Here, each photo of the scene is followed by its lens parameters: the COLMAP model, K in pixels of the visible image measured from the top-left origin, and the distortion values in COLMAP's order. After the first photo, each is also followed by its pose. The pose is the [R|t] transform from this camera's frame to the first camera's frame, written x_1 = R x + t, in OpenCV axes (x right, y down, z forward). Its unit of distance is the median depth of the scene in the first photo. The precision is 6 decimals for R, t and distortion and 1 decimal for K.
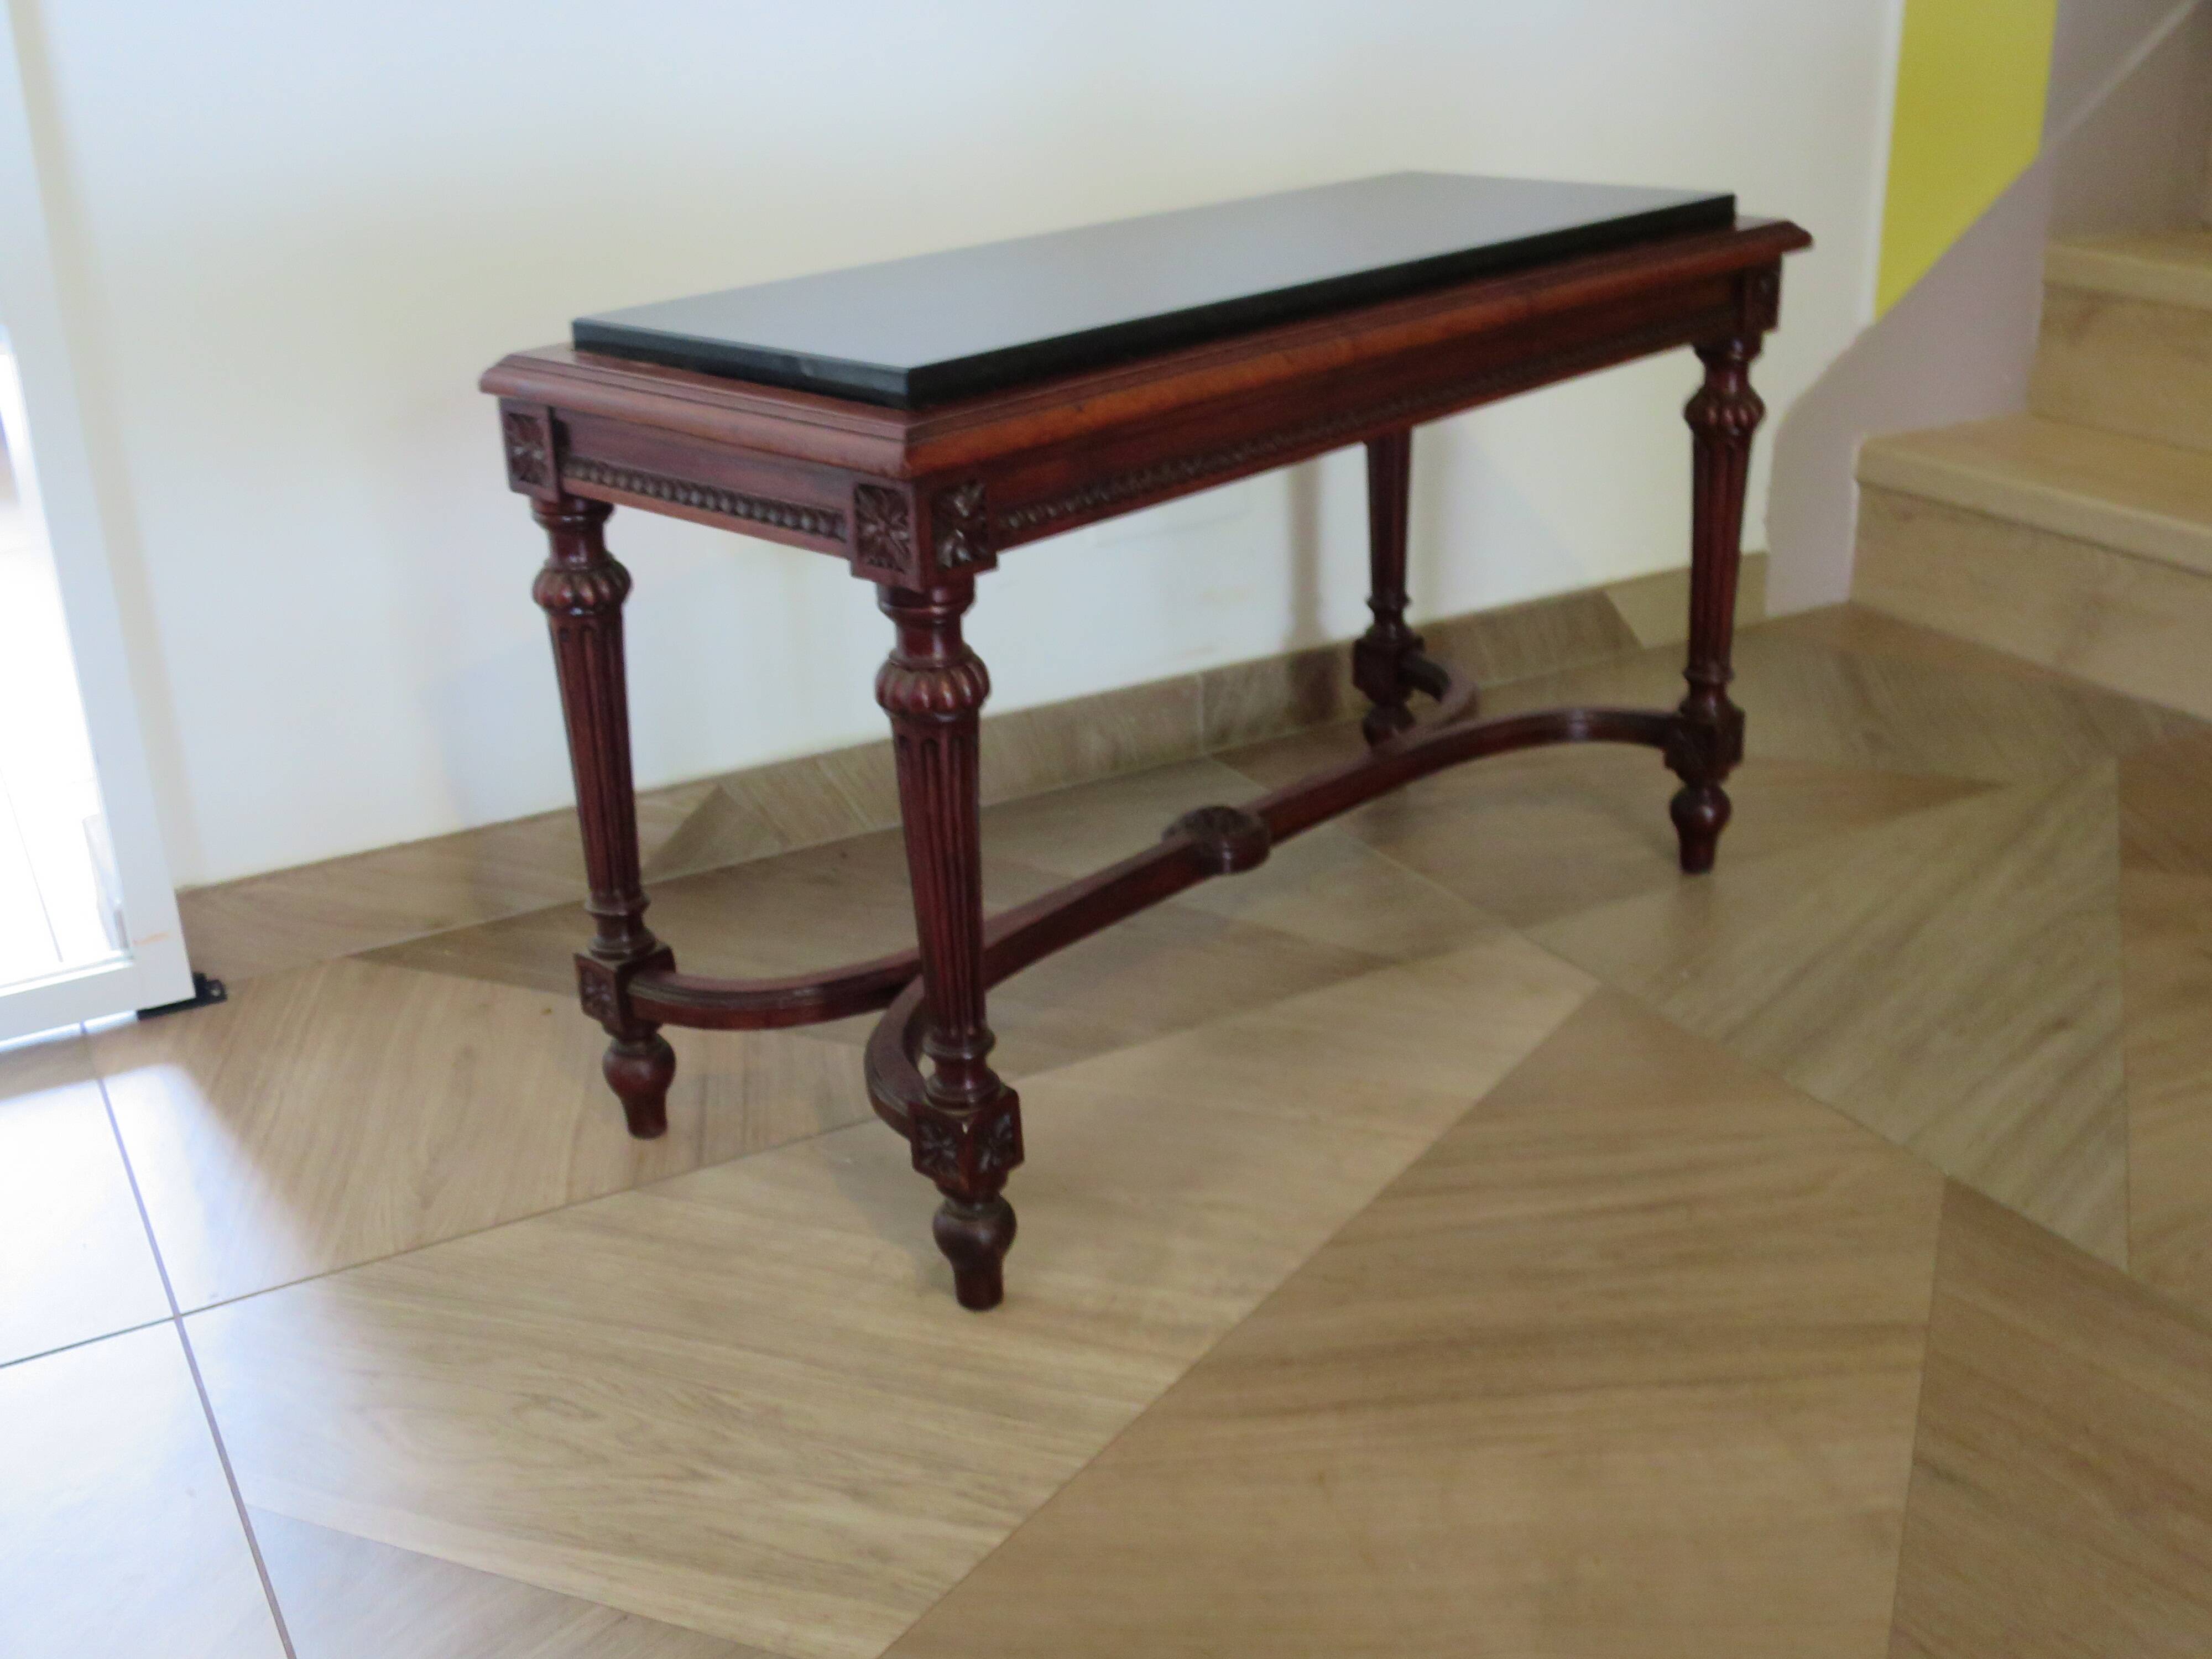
lens RADIAL K [[2309.9, 0, 1109.4], [0, 2309.9, 842.8], [0, 0, 1]] dist [-0.067077, 0.000000]
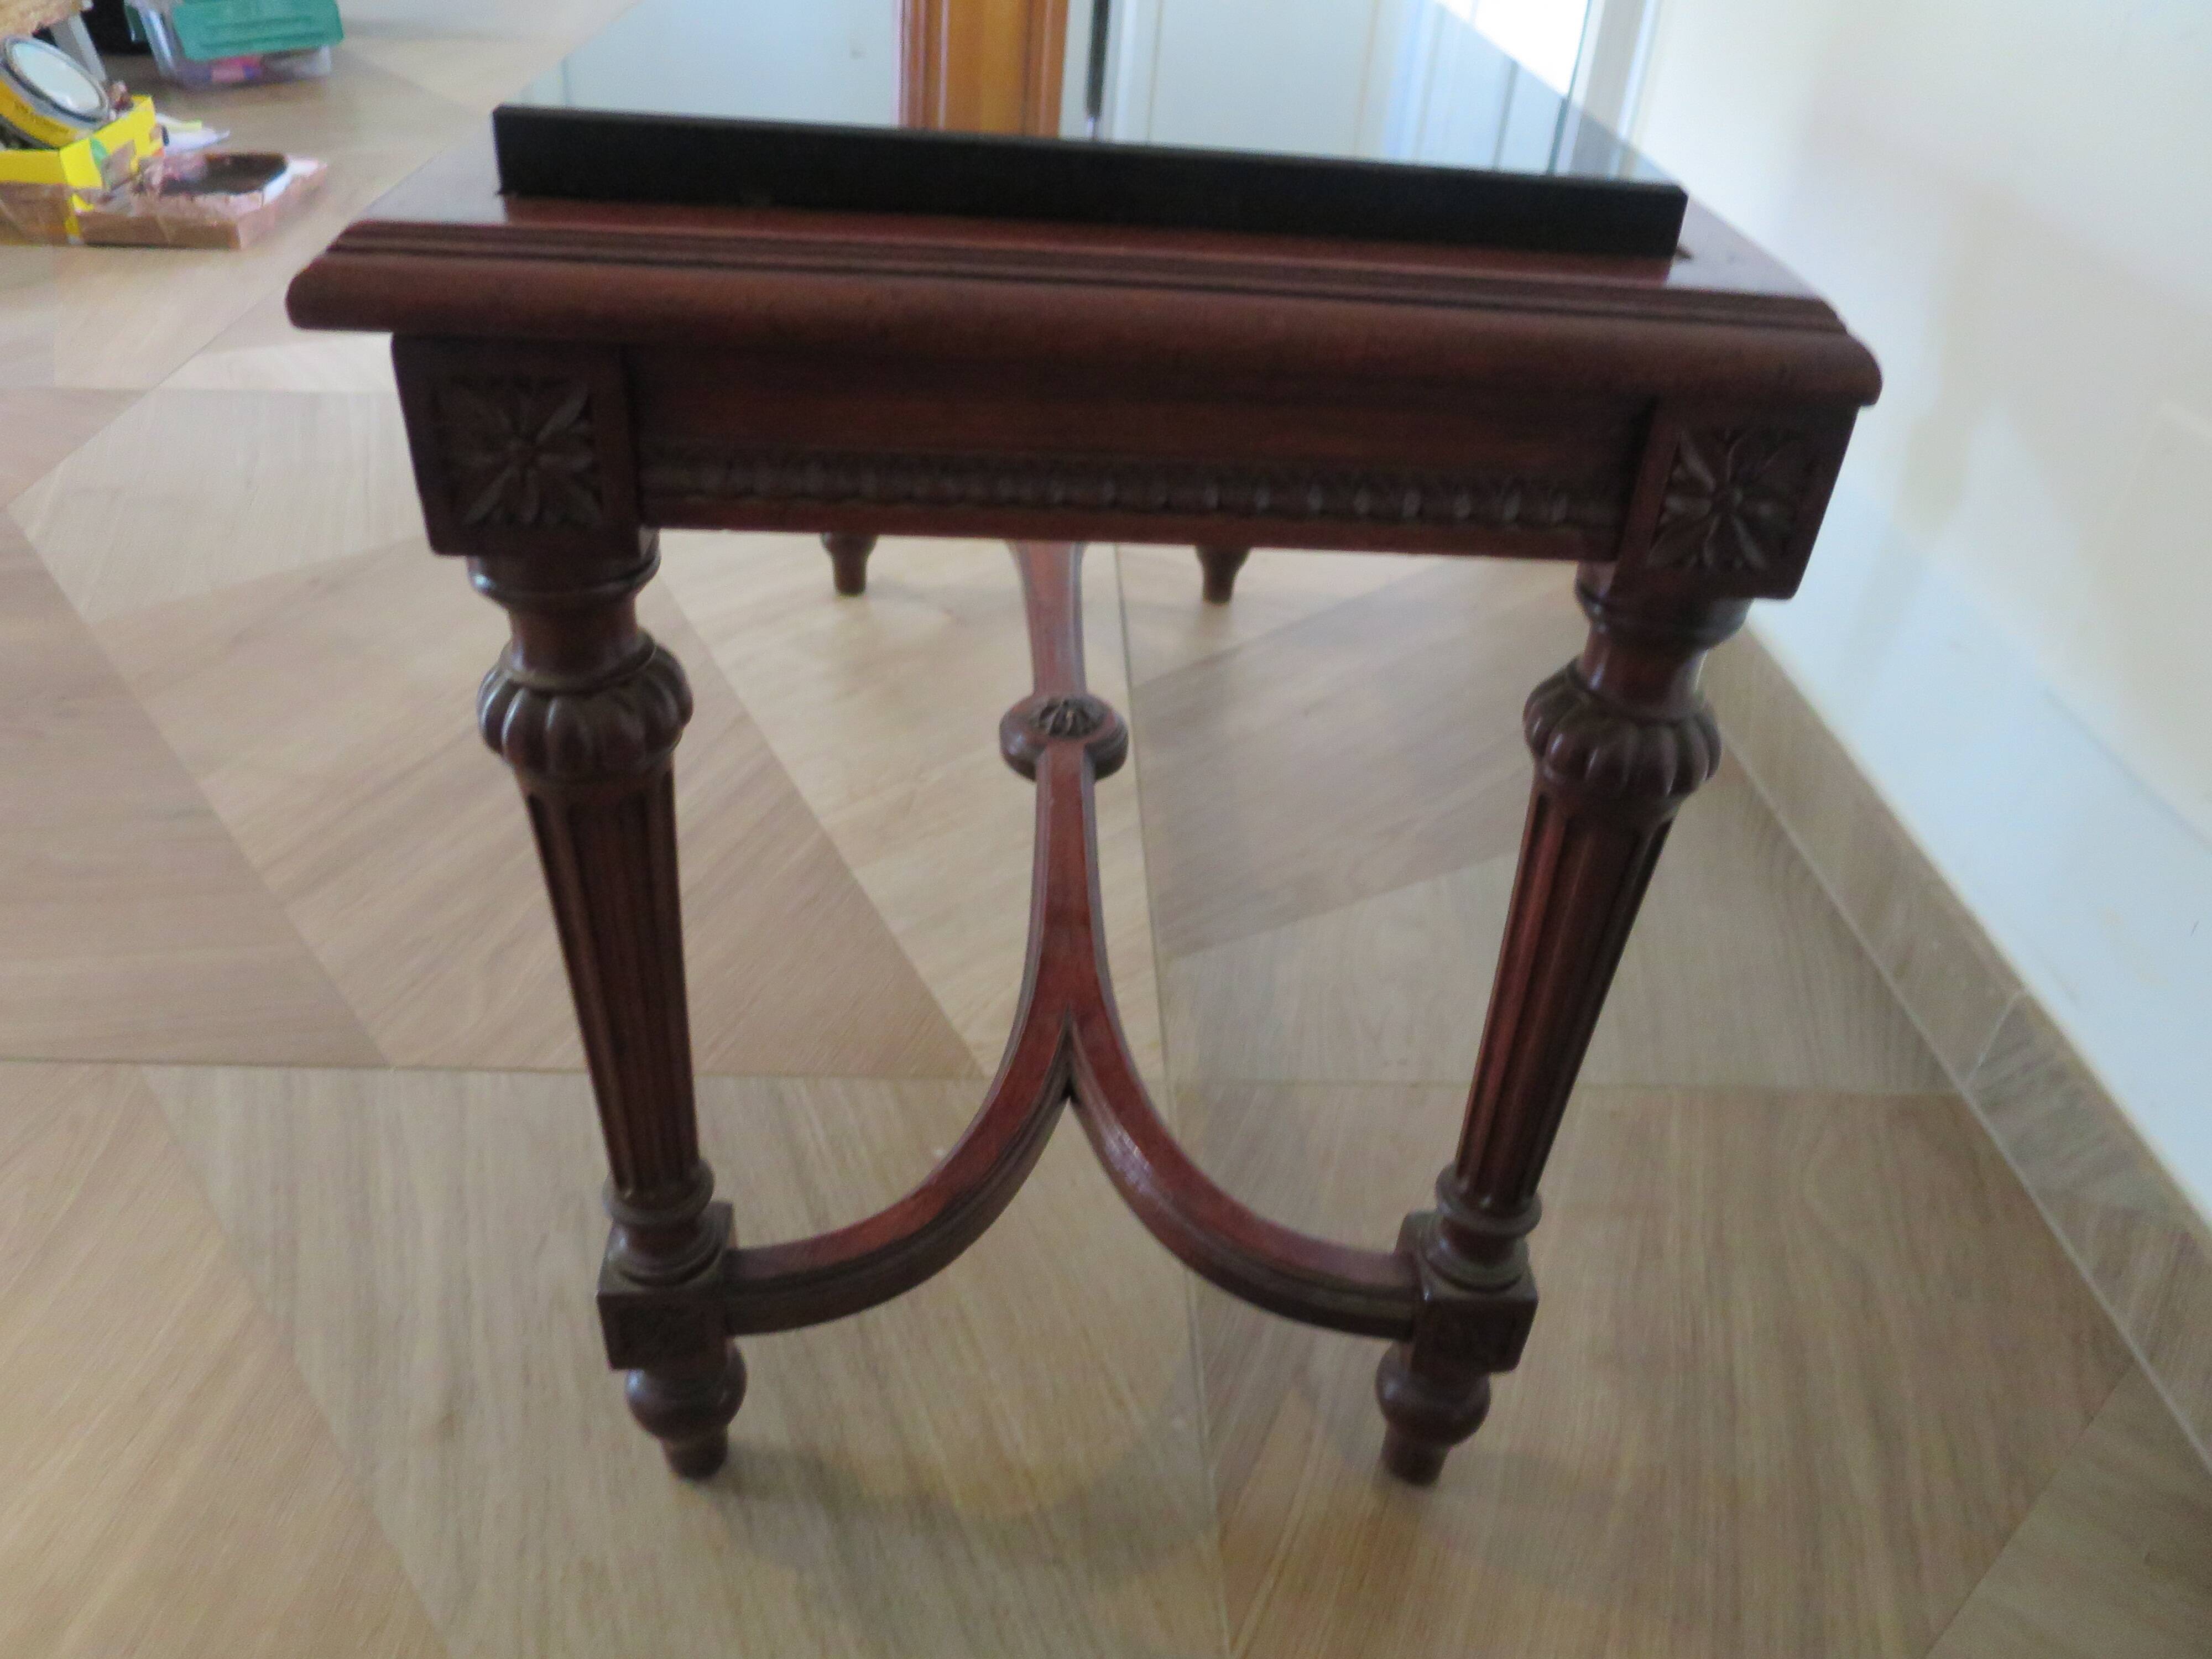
lens RADIAL K [[1603.7, 0, 1096.2], [0, 1603.7, 811.5], [0, 0, 1]] dist [-0.048082, 0.013781]
pose [[-0.460089, 0.512567, -0.724978, 0.636621], [-0.384945, 0.620642, 0.683096, -0.436462], [0.800085, 0.593362, -0.088241, 1.221809]]
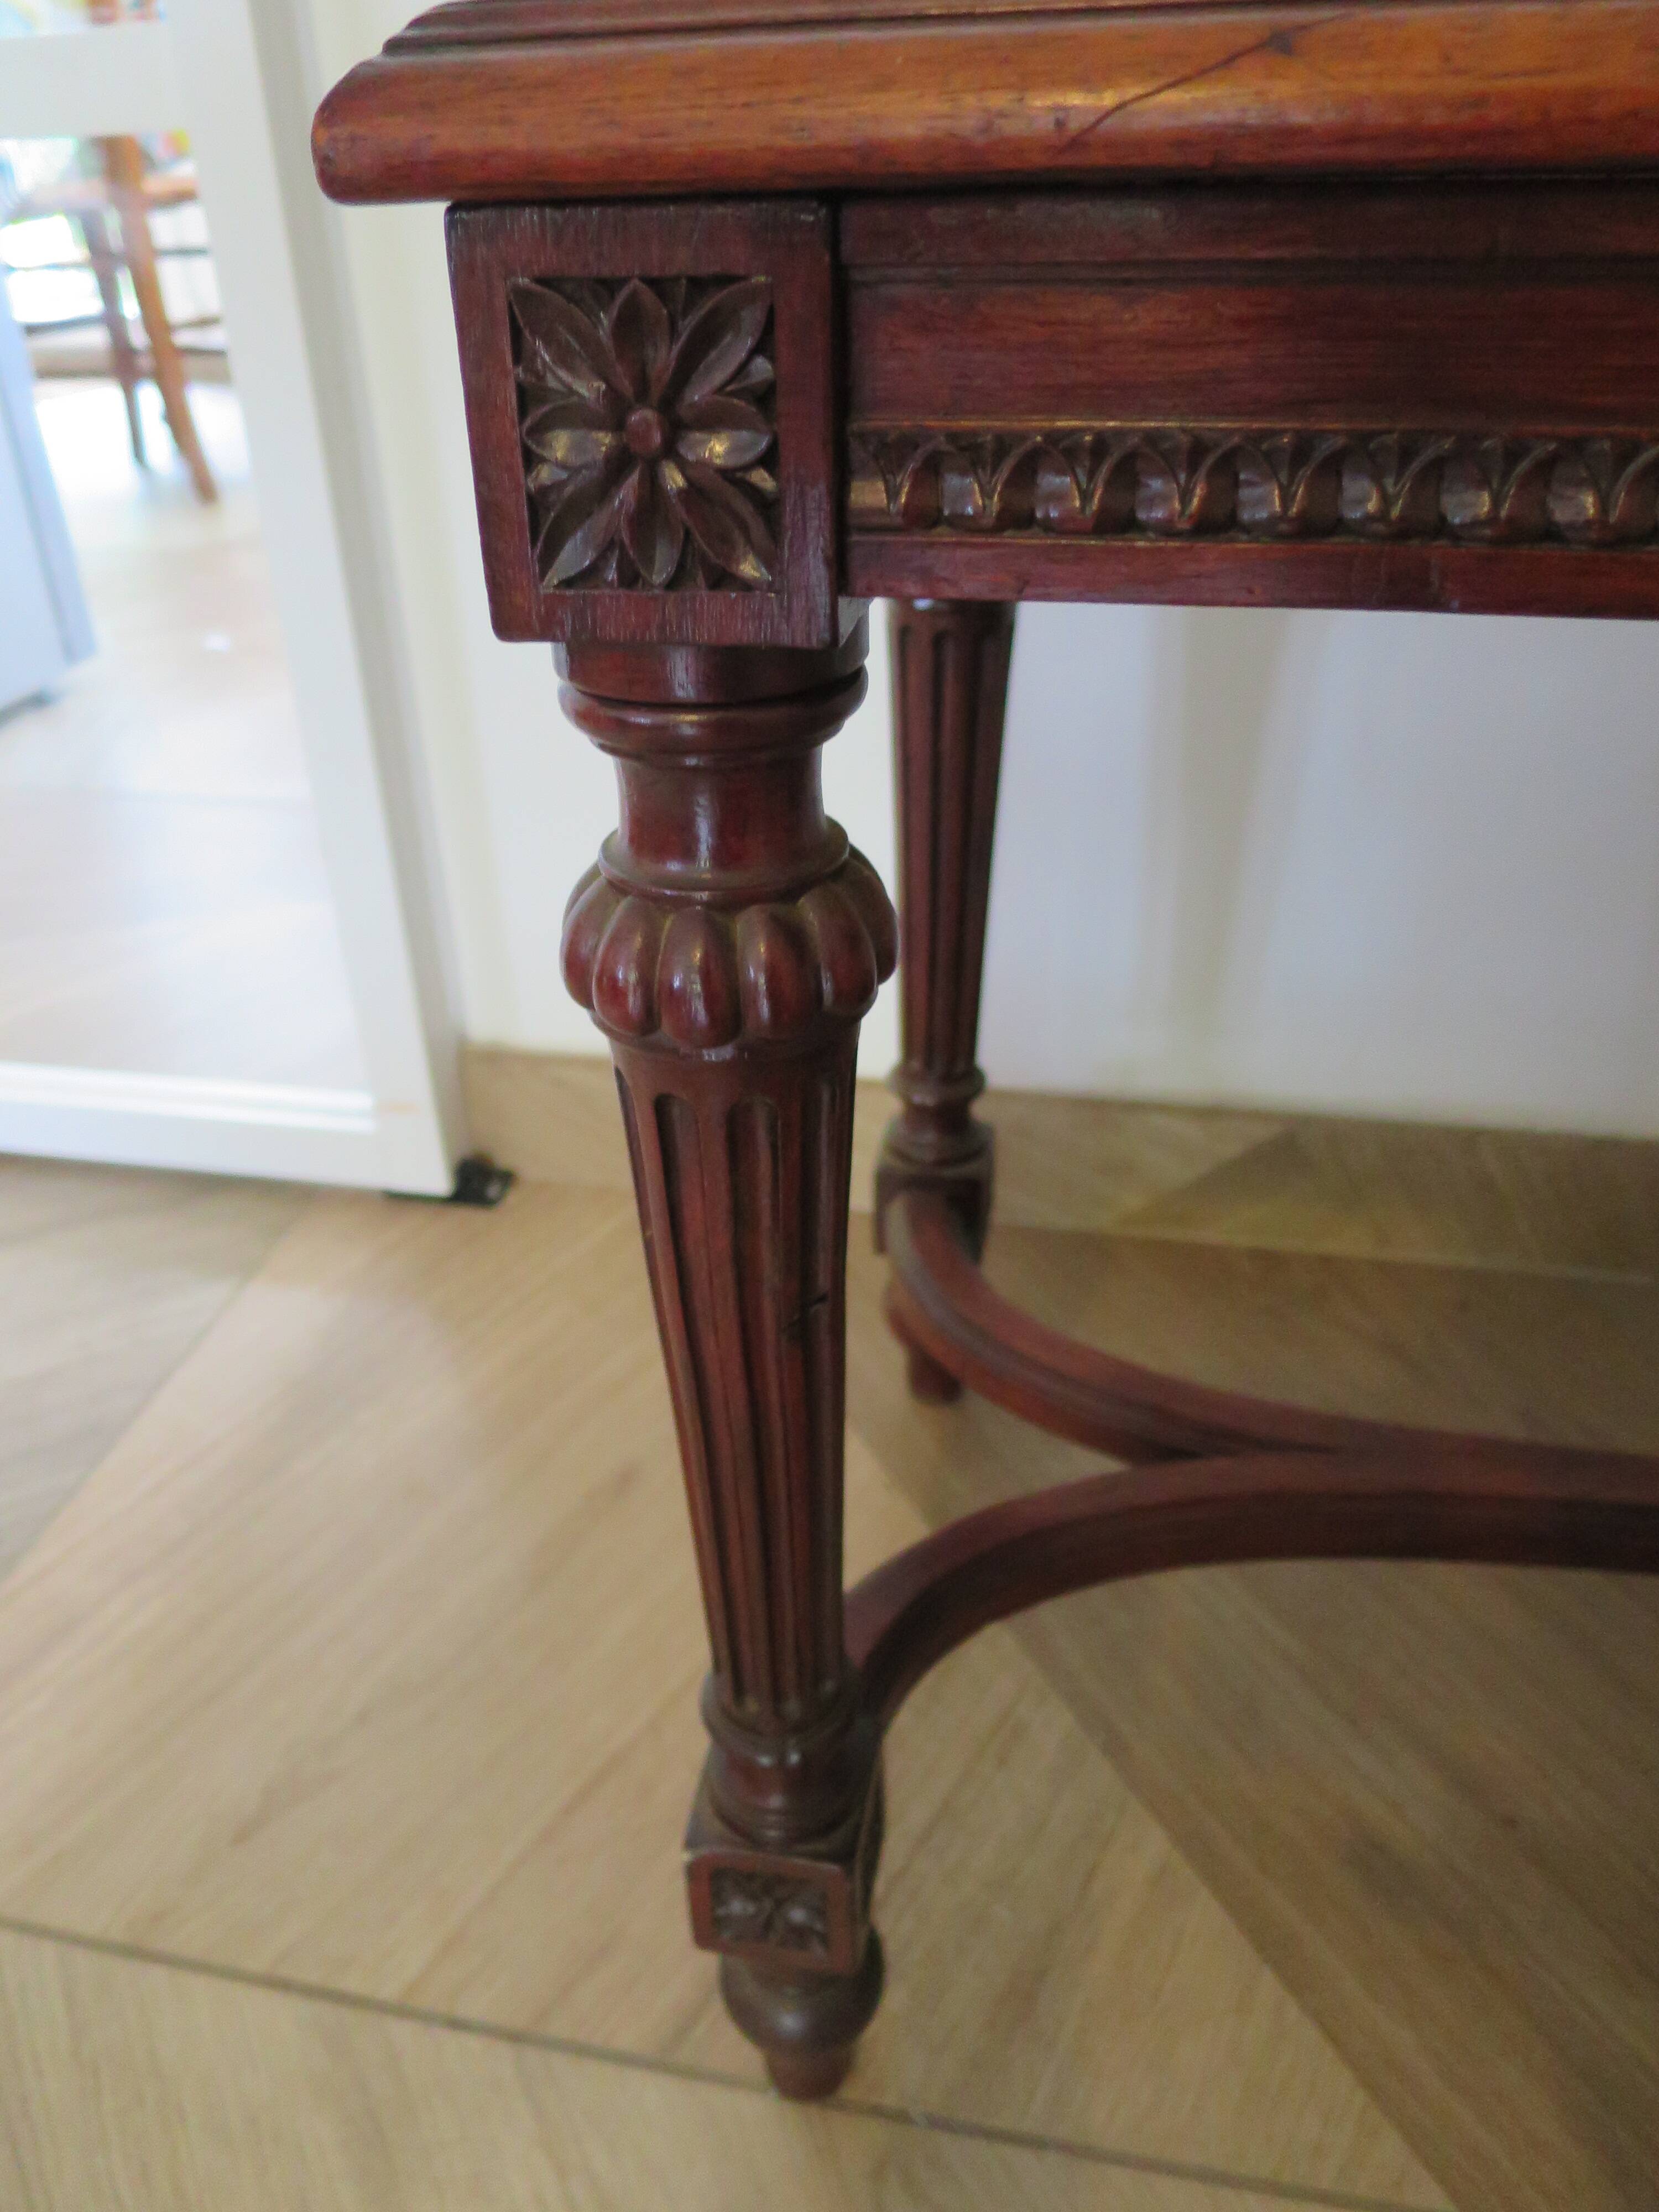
lens RADIAL K [[1603.7, 0, 835.1], [0, 1603.7, 1103.6], [0, 0, 1]] dist [-0.048082, 0.013781]
pose [[0.754444, 0.348262, -0.556352, -0.040561], [-0.251273, 0.936301, 0.245361, -0.139517], [0.606363, -0.045315, 0.793896, 0.809186]]
